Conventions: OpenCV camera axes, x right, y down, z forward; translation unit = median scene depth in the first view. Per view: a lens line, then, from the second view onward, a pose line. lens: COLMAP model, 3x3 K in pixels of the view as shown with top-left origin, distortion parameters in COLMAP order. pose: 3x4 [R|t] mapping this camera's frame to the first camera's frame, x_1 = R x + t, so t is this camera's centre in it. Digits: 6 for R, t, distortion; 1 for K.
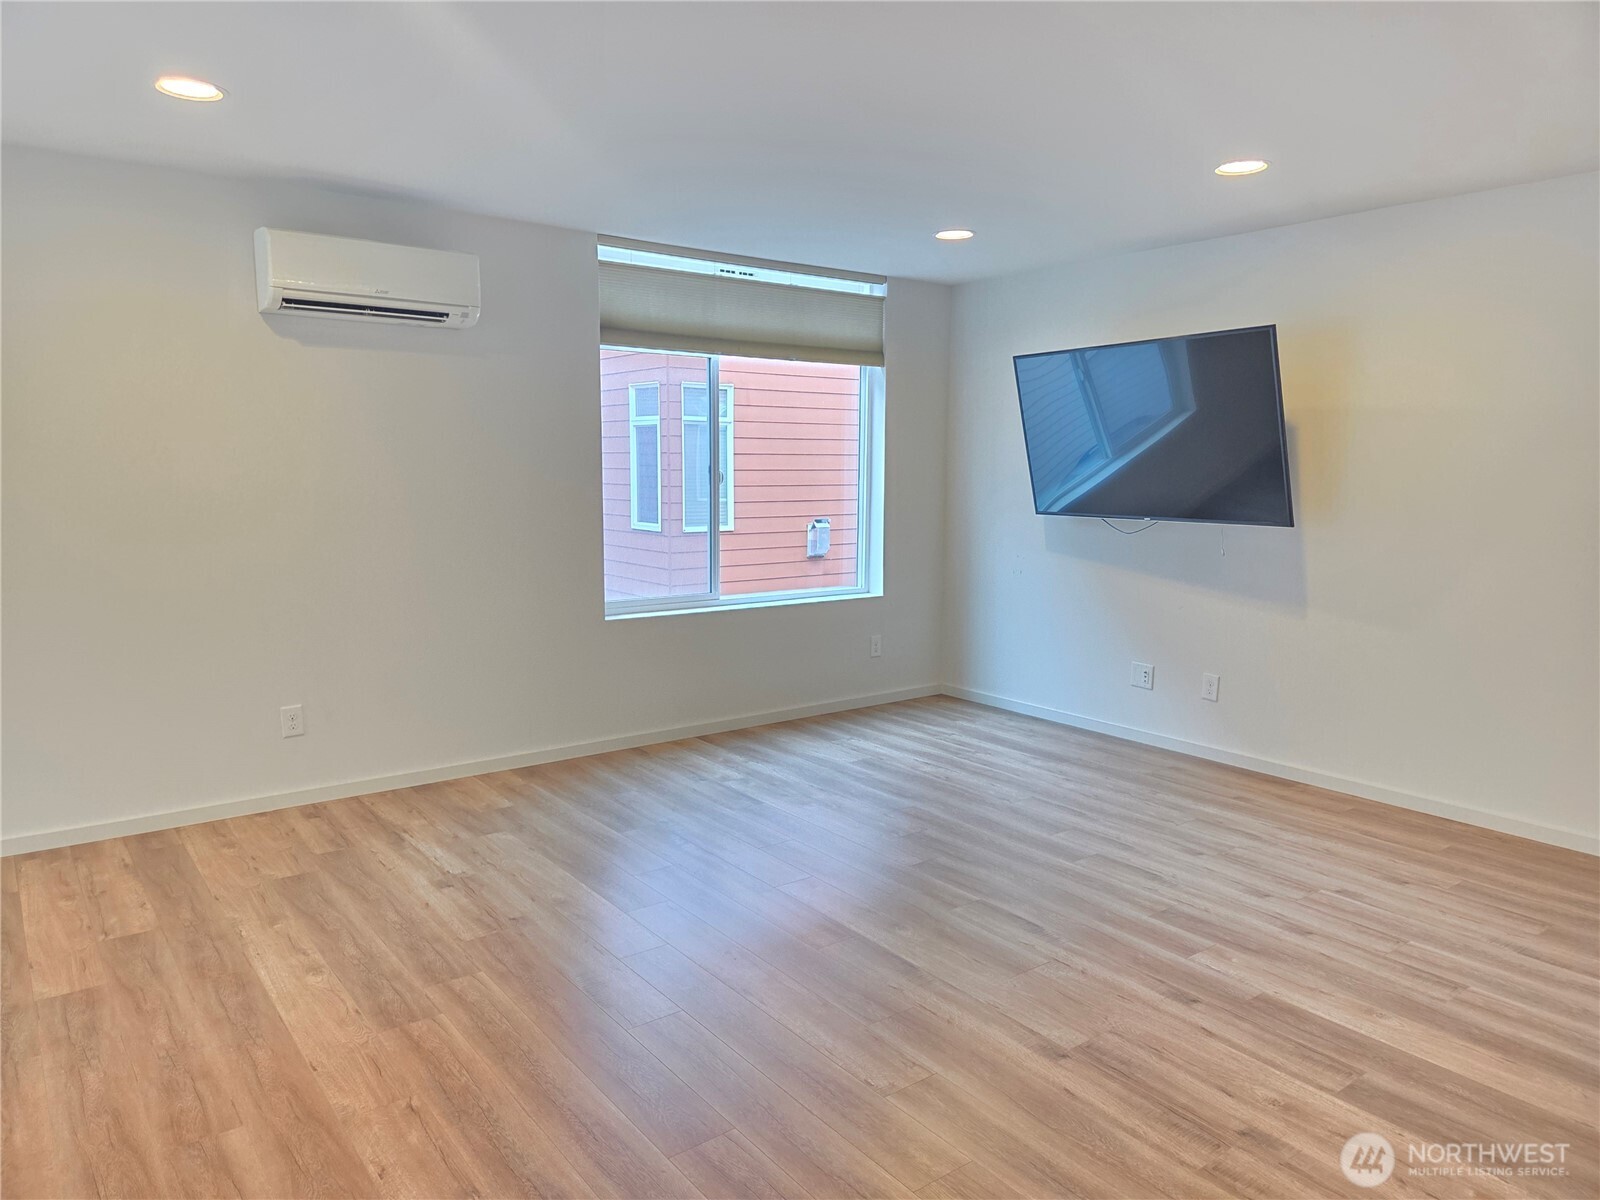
lens RADIAL K [[1069.9, 0, 797.3], [0, 1069.9, 599.0], [0, 0, 1]] dist [0.073272, -0.066291]
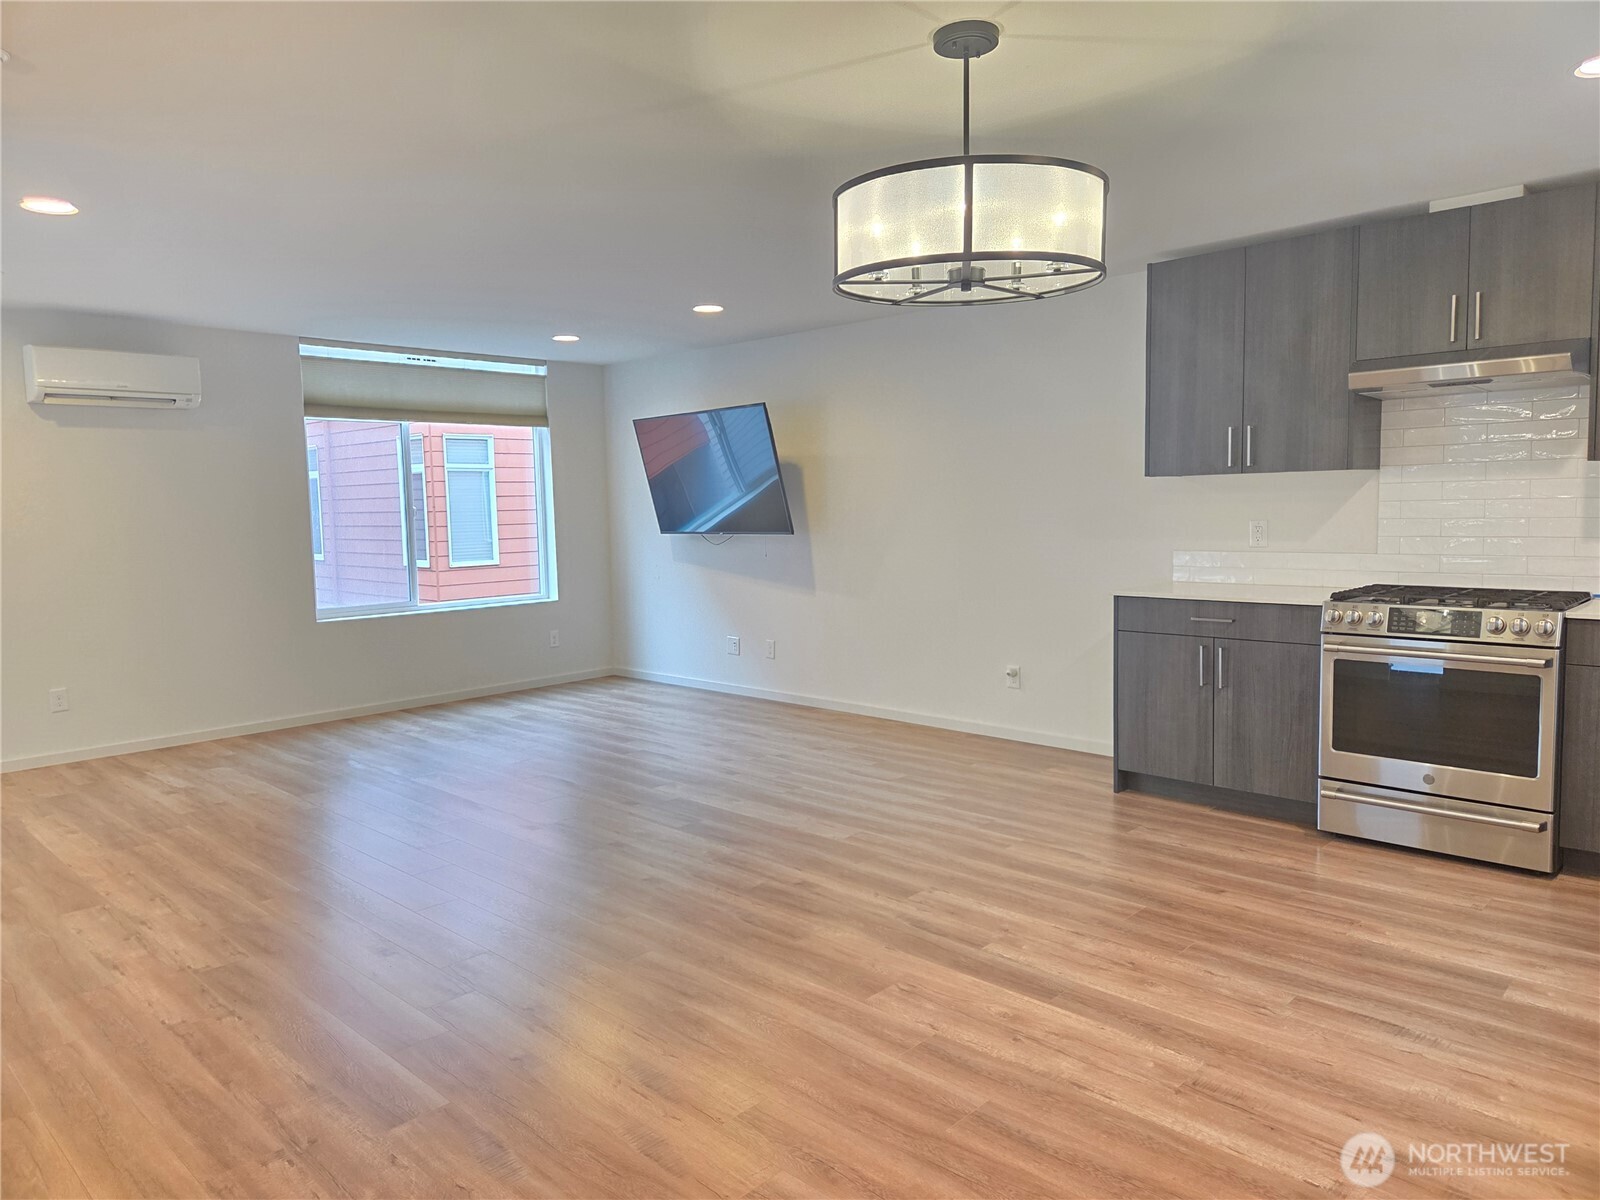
lens RADIAL K [[1069.9, 0, 796.7], [0, 1069.9, 592.6], [0, 0, 1]] dist [0.073272, -0.066291]
pose [[0.988241, -0.040951, 0.147319, 0.241447], [0.047155, 0.998131, -0.038868, 0.072528], [-0.145452, 0.045358, 0.988325, -0.470298]]
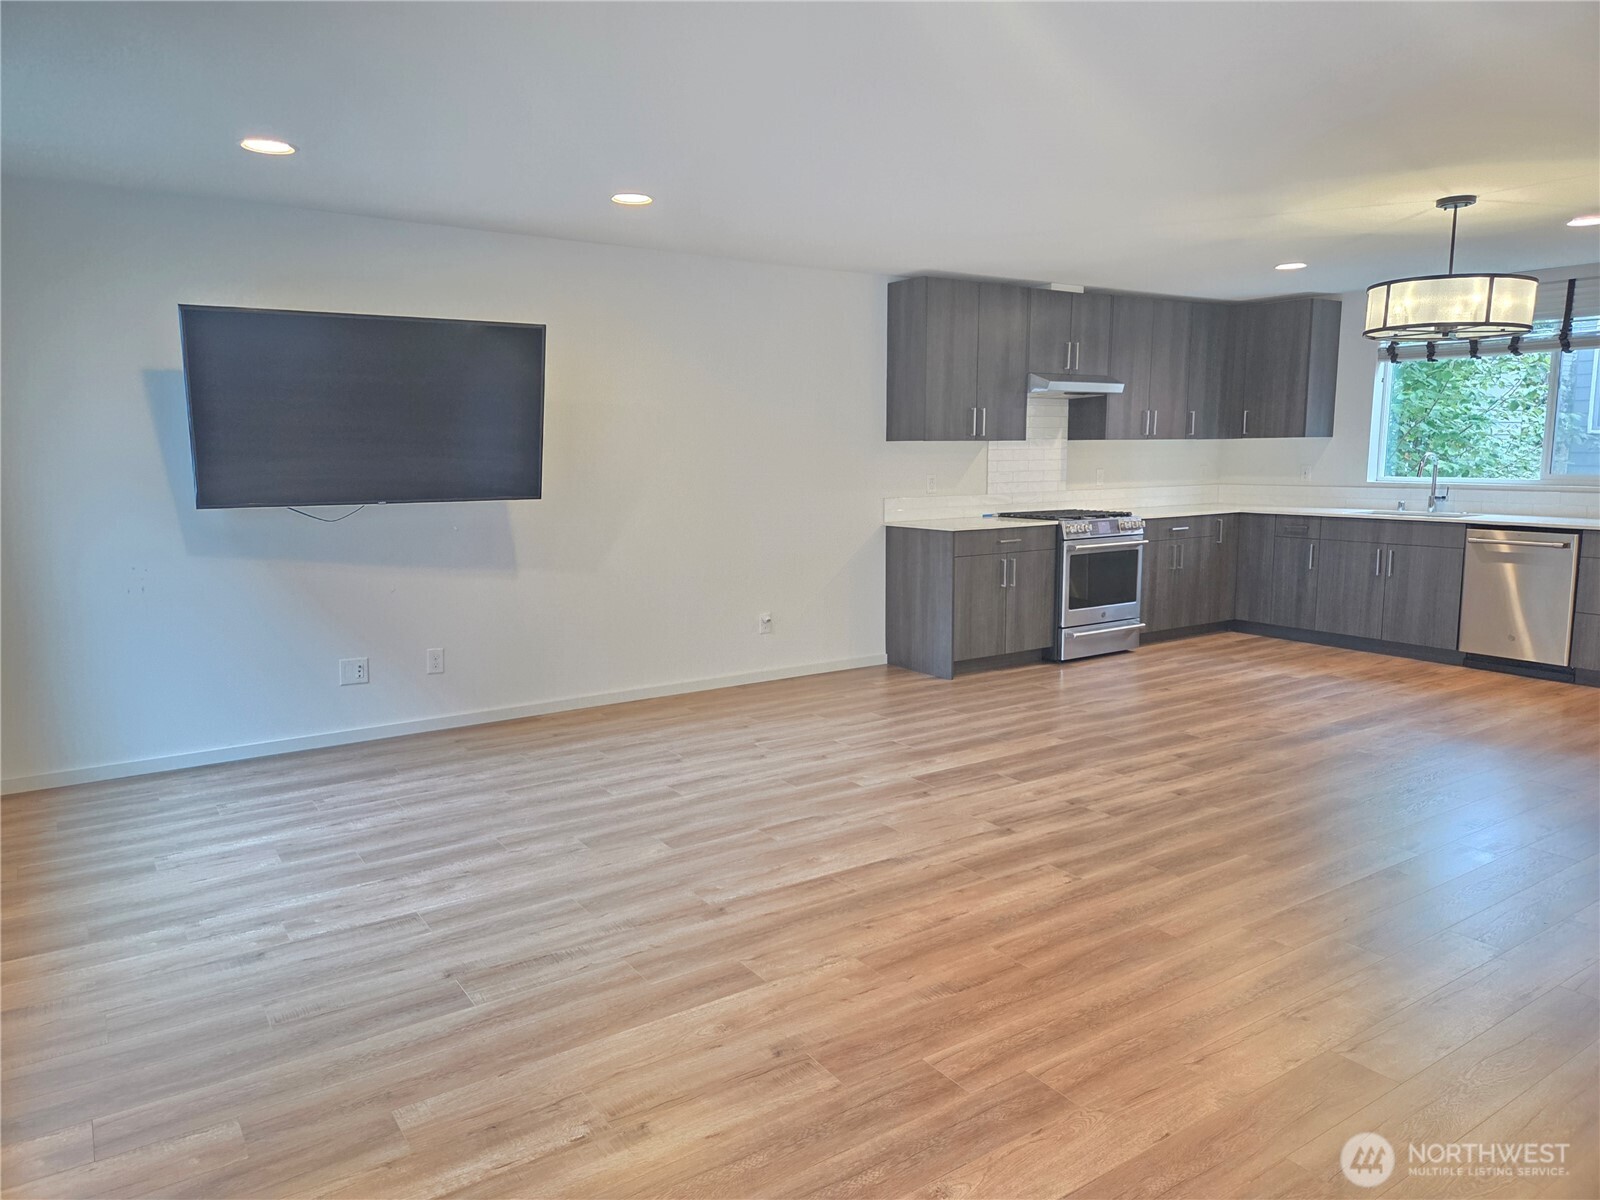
lens RADIAL K [[1069.9, 0, 795.3], [0, 1069.9, 597.5], [0, 0, 1]] dist [0.073272, -0.066291]
pose [[0.055733, -0.145689, 0.987759, -0.708150], [0.131197, 0.981788, 0.137405, -0.087017], [-0.989788, 0.121934, 0.073832, 0.659088]]
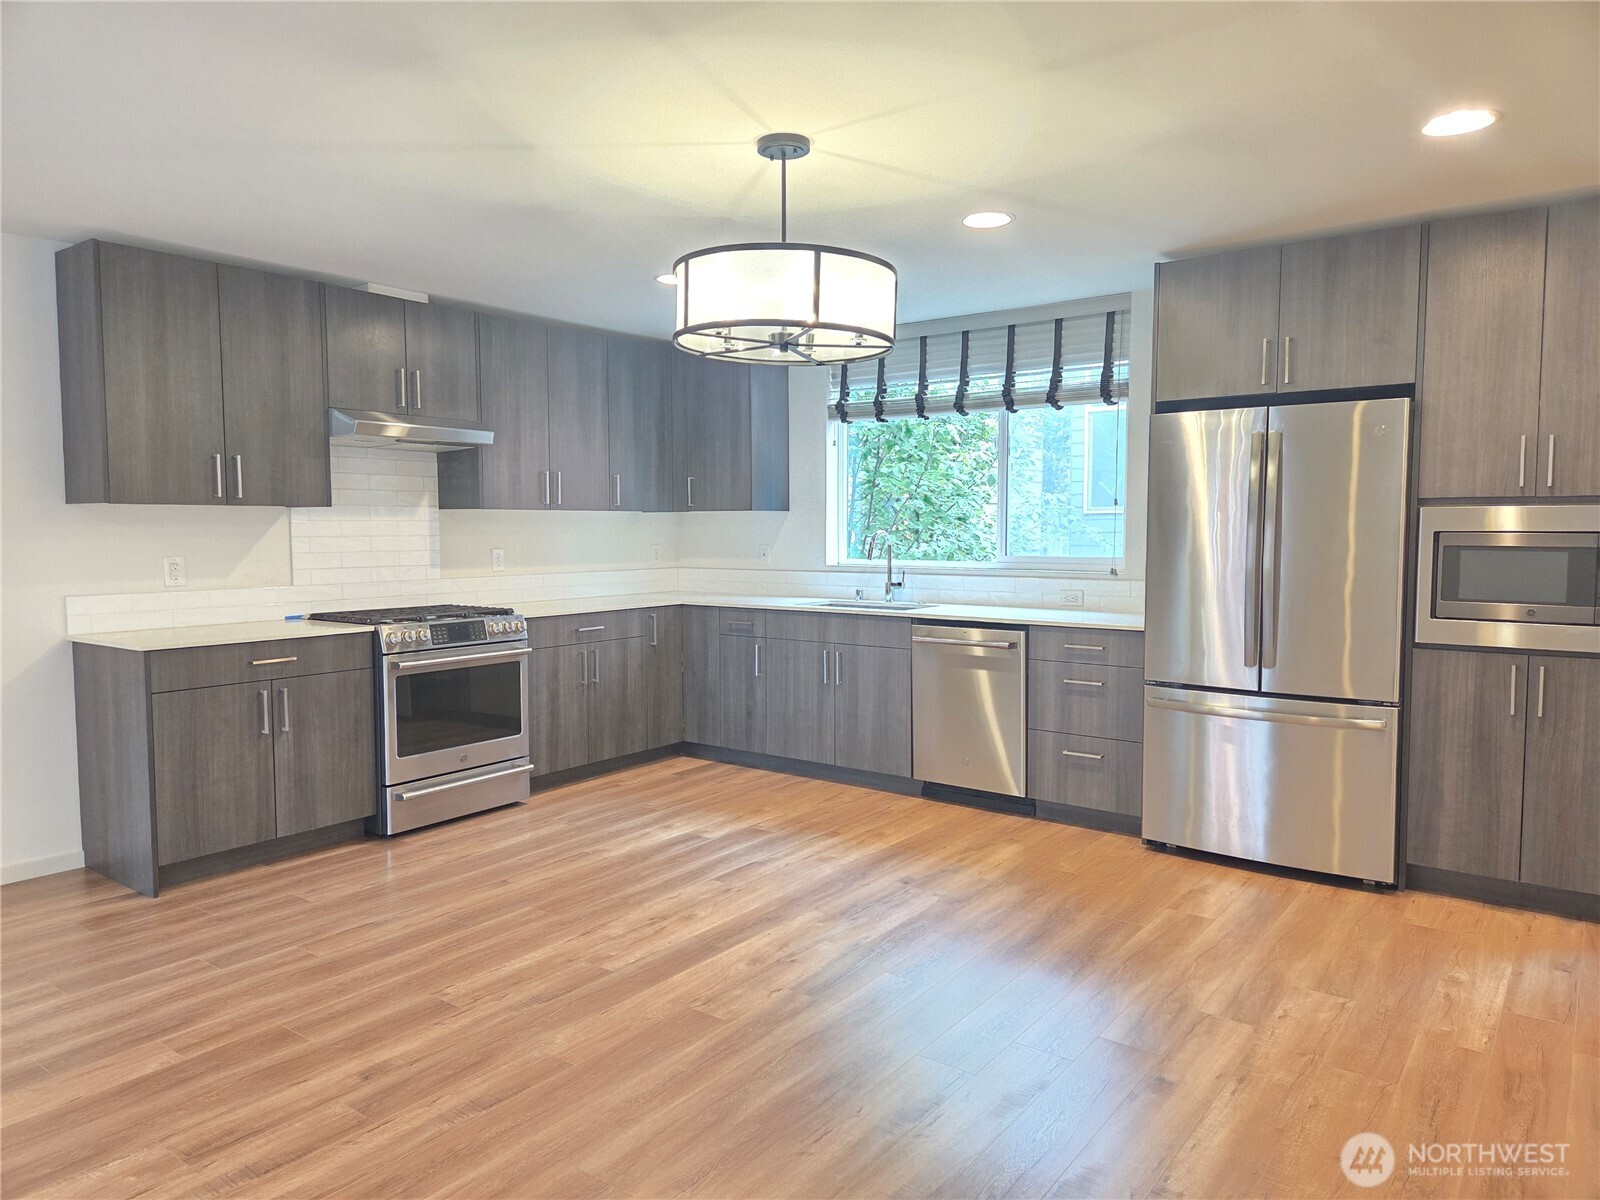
lens RADIAL K [[1069.9, 0, 792.9], [0, 1069.9, 586.7], [0, 0, 1]] dist [0.073272, -0.066291]
pose [[-0.270399, -0.062078, 0.960745, -0.256127], [0.120202, 0.987934, 0.097665, -0.024471], [-0.955215, 0.141892, -0.259674, 0.272333]]
